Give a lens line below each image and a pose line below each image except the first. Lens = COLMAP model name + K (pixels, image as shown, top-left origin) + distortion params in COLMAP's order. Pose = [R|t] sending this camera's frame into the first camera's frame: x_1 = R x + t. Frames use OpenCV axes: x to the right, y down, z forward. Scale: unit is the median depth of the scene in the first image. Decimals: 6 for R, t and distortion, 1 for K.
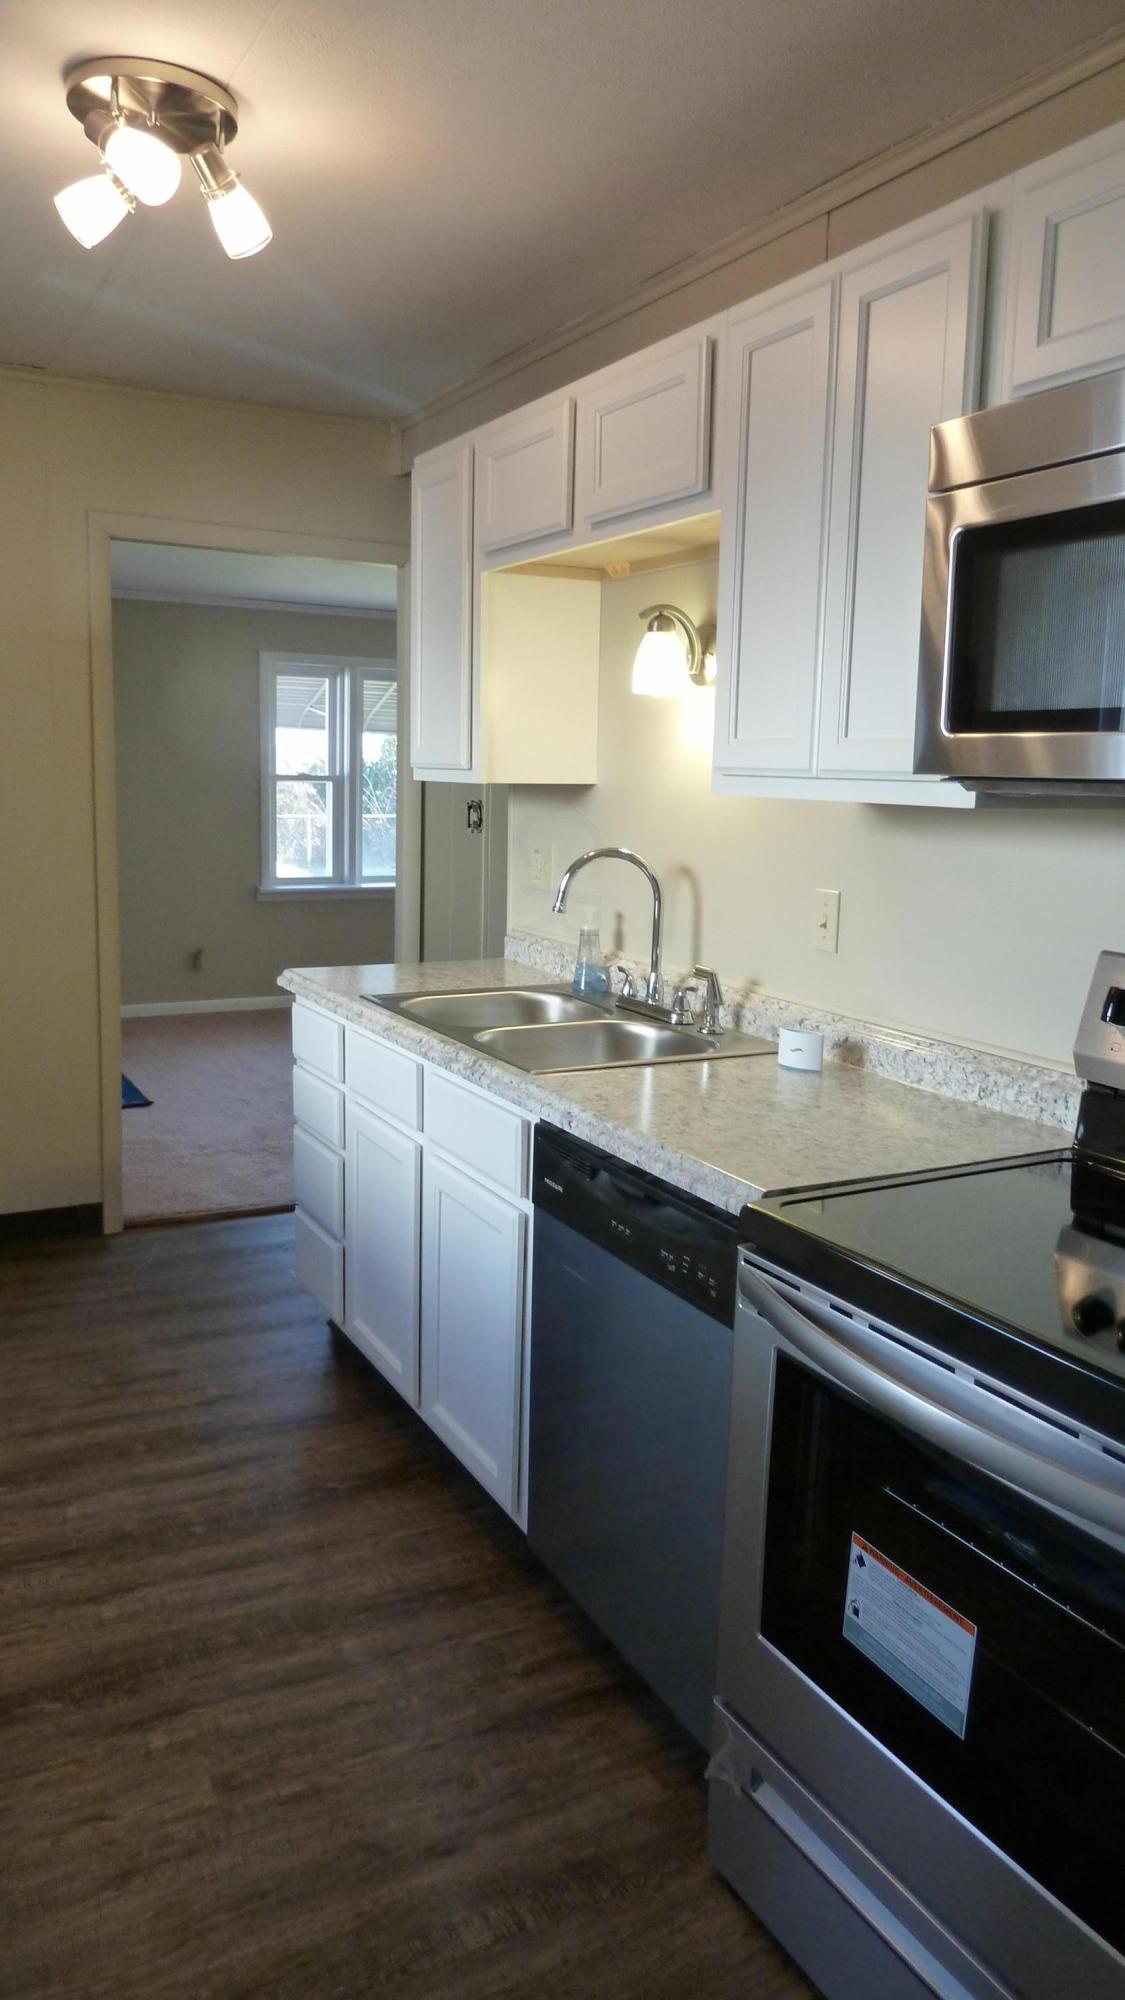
lens RADIAL K [[1440.4, 0, 565.2], [0, 1440.4, 995.9], [0, 0, 1]] dist [-0.010615, -0.003937]
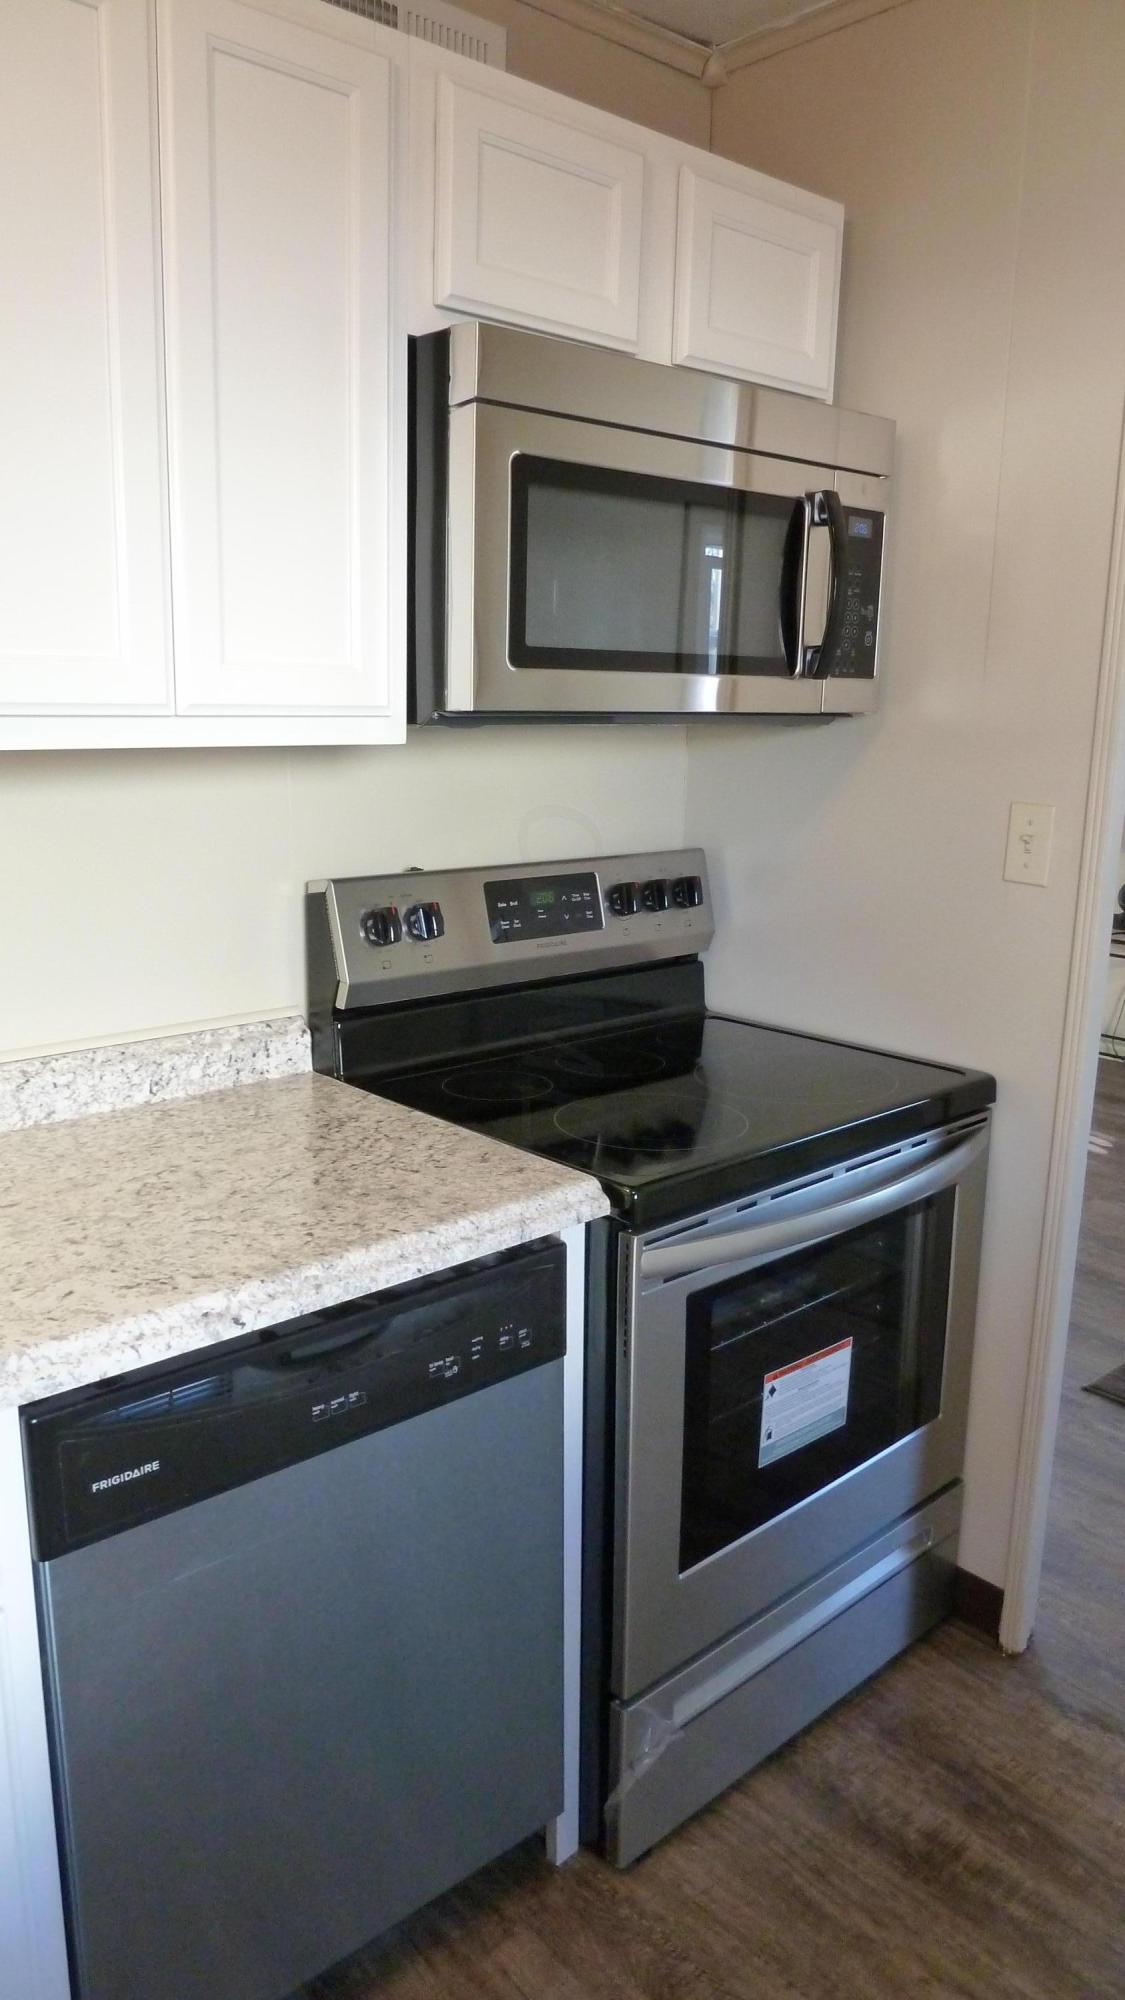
lens RADIAL K [[1440.4, 0, 564.7], [0, 1440.4, 1005.4], [0, 0, 1]] dist [-0.010615, -0.003937]
pose [[-0.268505, -0.231364, 0.935081, -0.609556], [0.128487, 0.953451, 0.272804, -0.196299], [-0.954671, 0.193395, -0.226279, 1.076368]]
